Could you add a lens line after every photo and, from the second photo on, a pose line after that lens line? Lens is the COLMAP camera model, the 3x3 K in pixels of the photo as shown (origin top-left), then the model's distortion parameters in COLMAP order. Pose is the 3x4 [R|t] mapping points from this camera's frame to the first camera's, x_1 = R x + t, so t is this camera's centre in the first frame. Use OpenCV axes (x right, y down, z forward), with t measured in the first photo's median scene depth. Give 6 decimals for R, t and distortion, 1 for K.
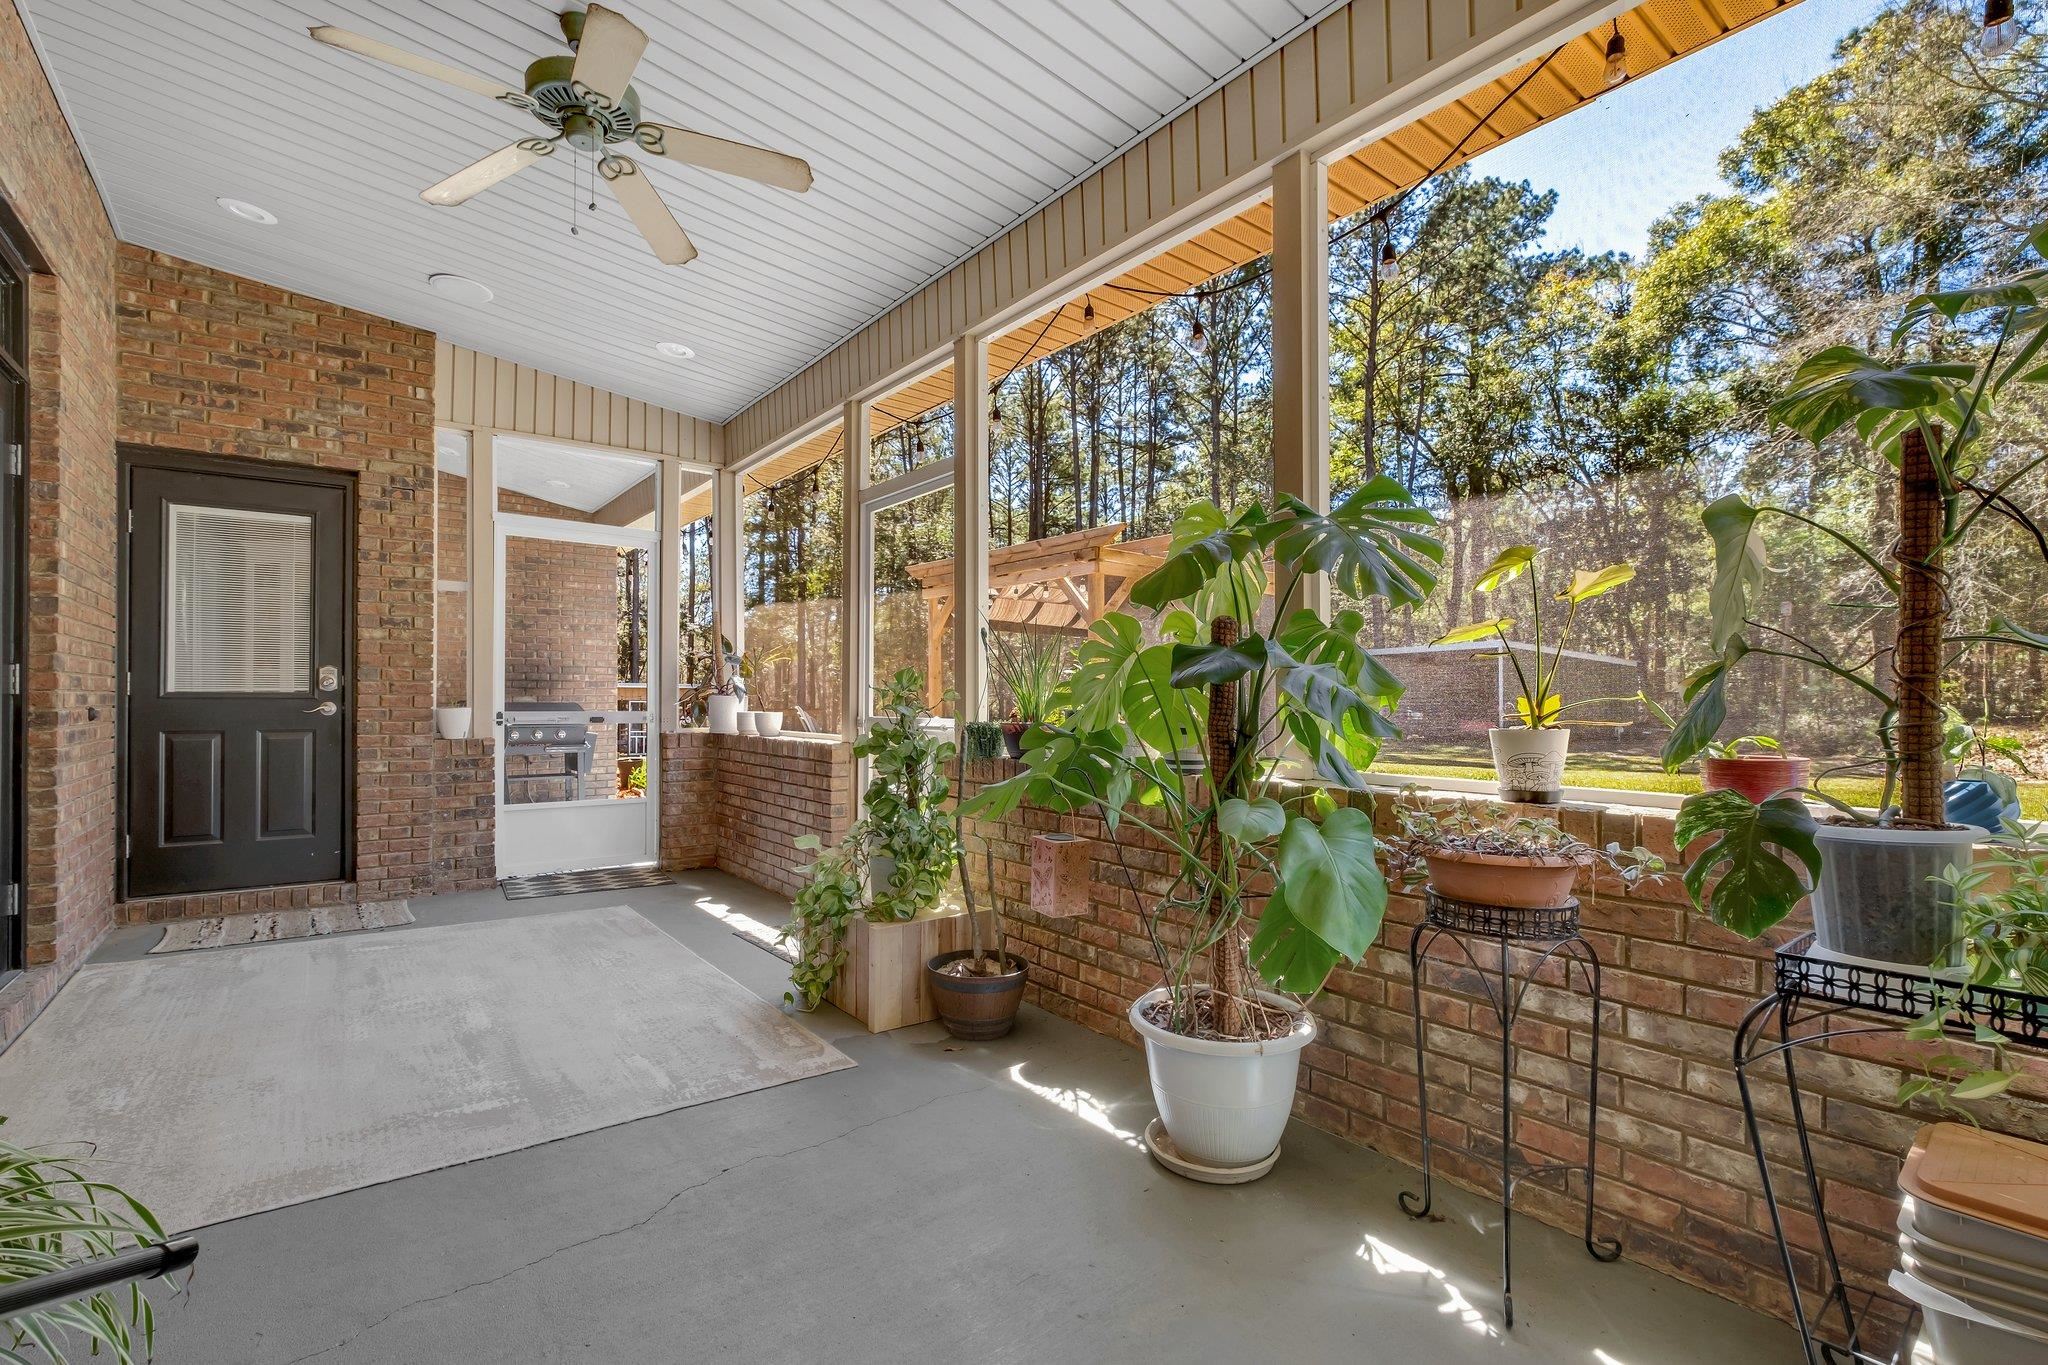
lens RADIAL K [[901.1, 0, 996.1], [0, 901.1, 686.5], [0, 0, 1]] dist [-0.001630, -0.000118]
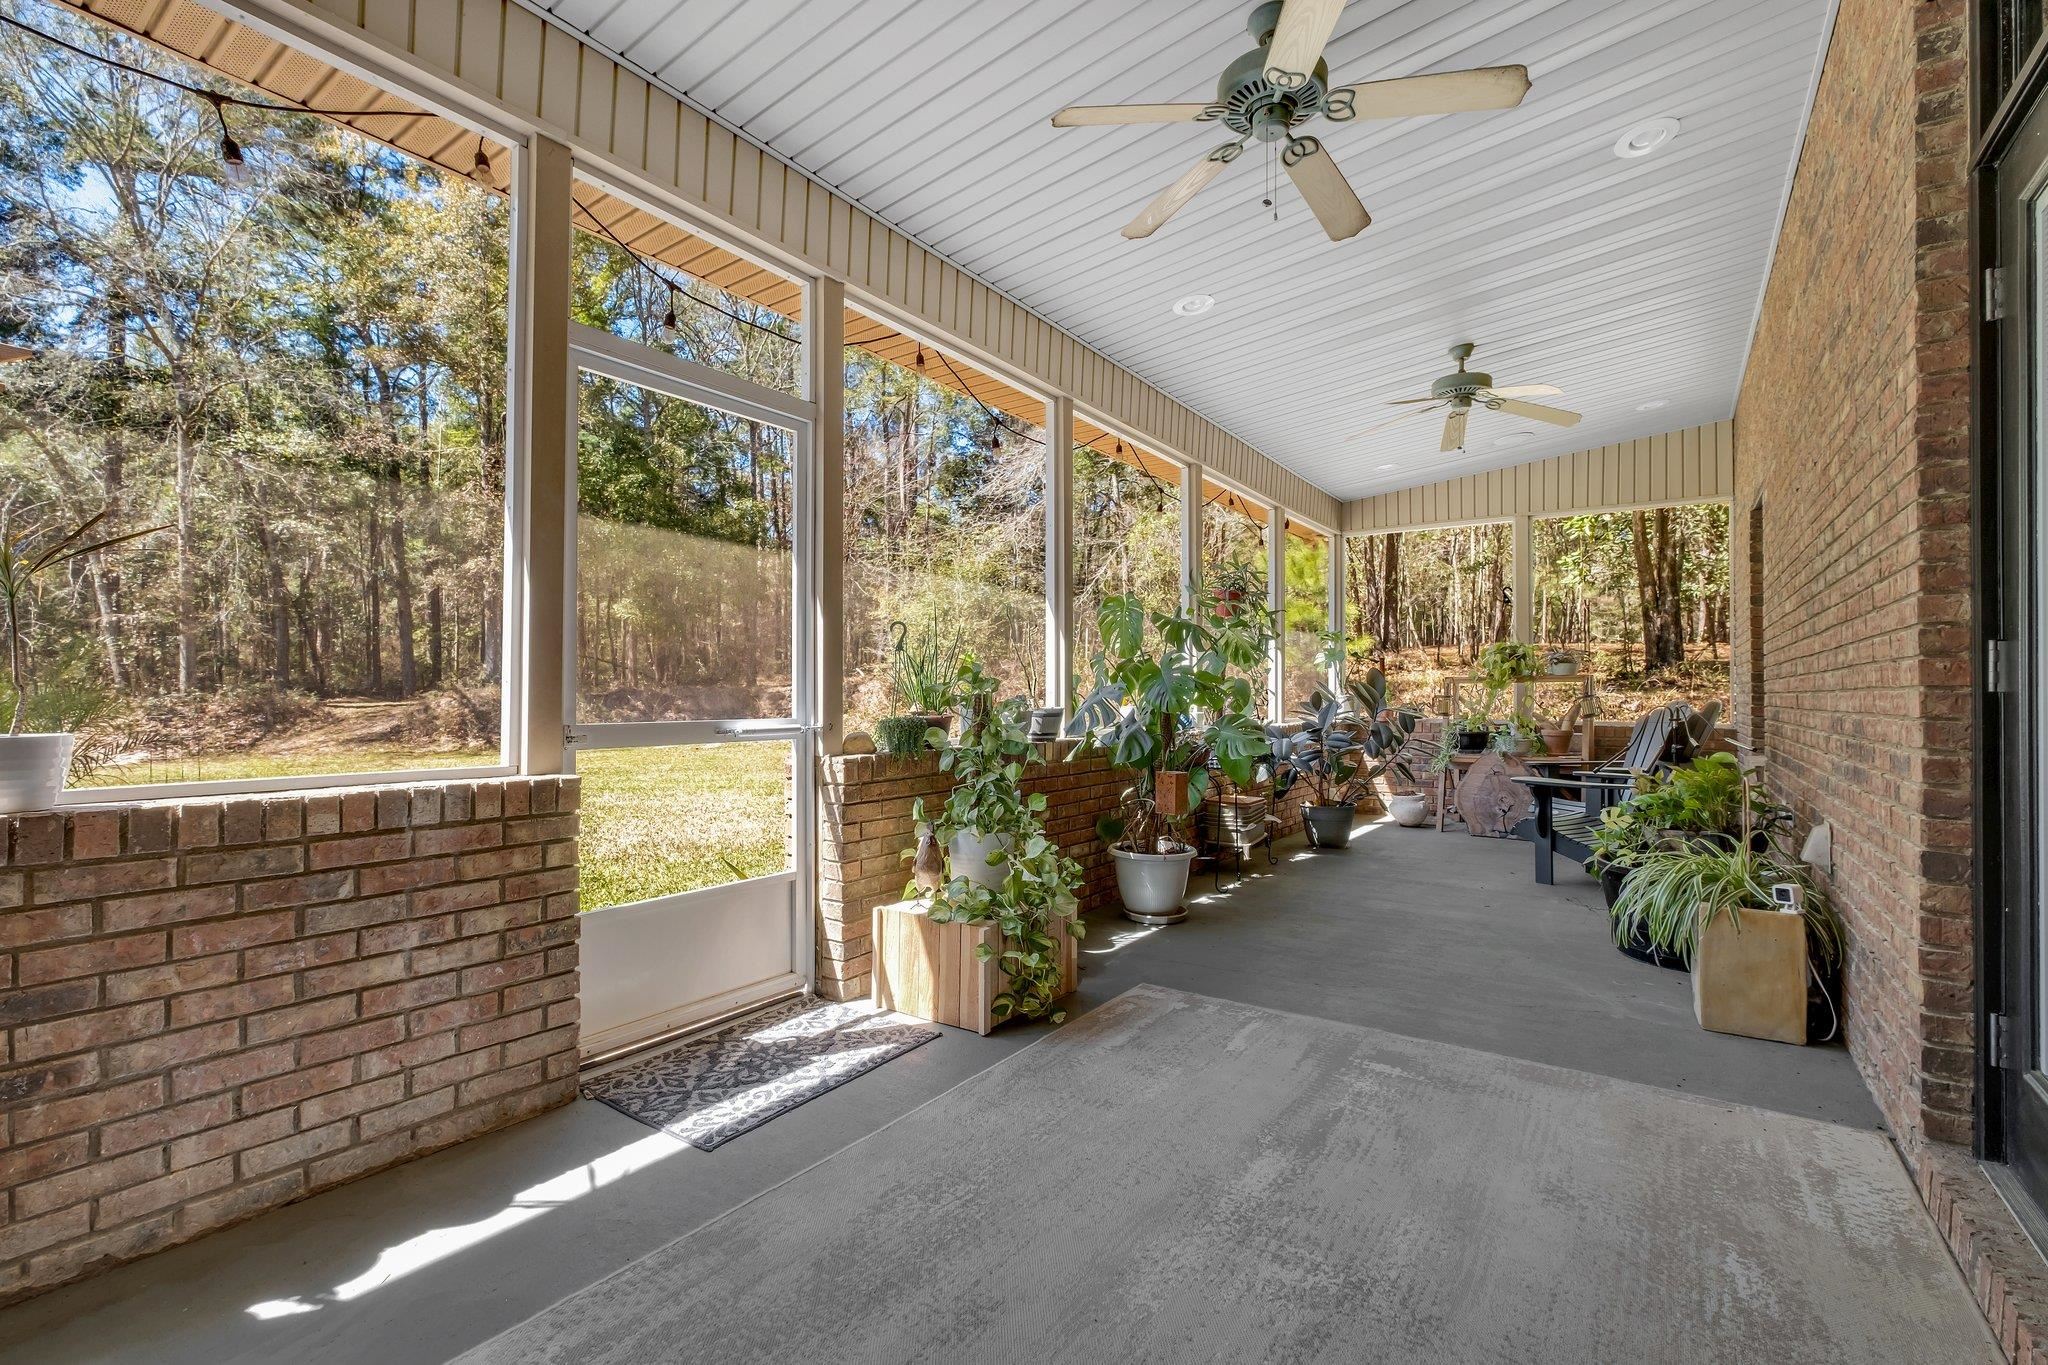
lens RADIAL K [[901.1, 0, 996.1], [0, 901.1, 686.5], [0, 0, 1]] dist [-0.001630, -0.000118]
pose [[-0.284442, 0.001423, 0.958692, -1.244699], [-0.019926, 0.999774, -0.007396, 0.011392], [-0.958486, -0.021207, -0.284349, 1.480968]]
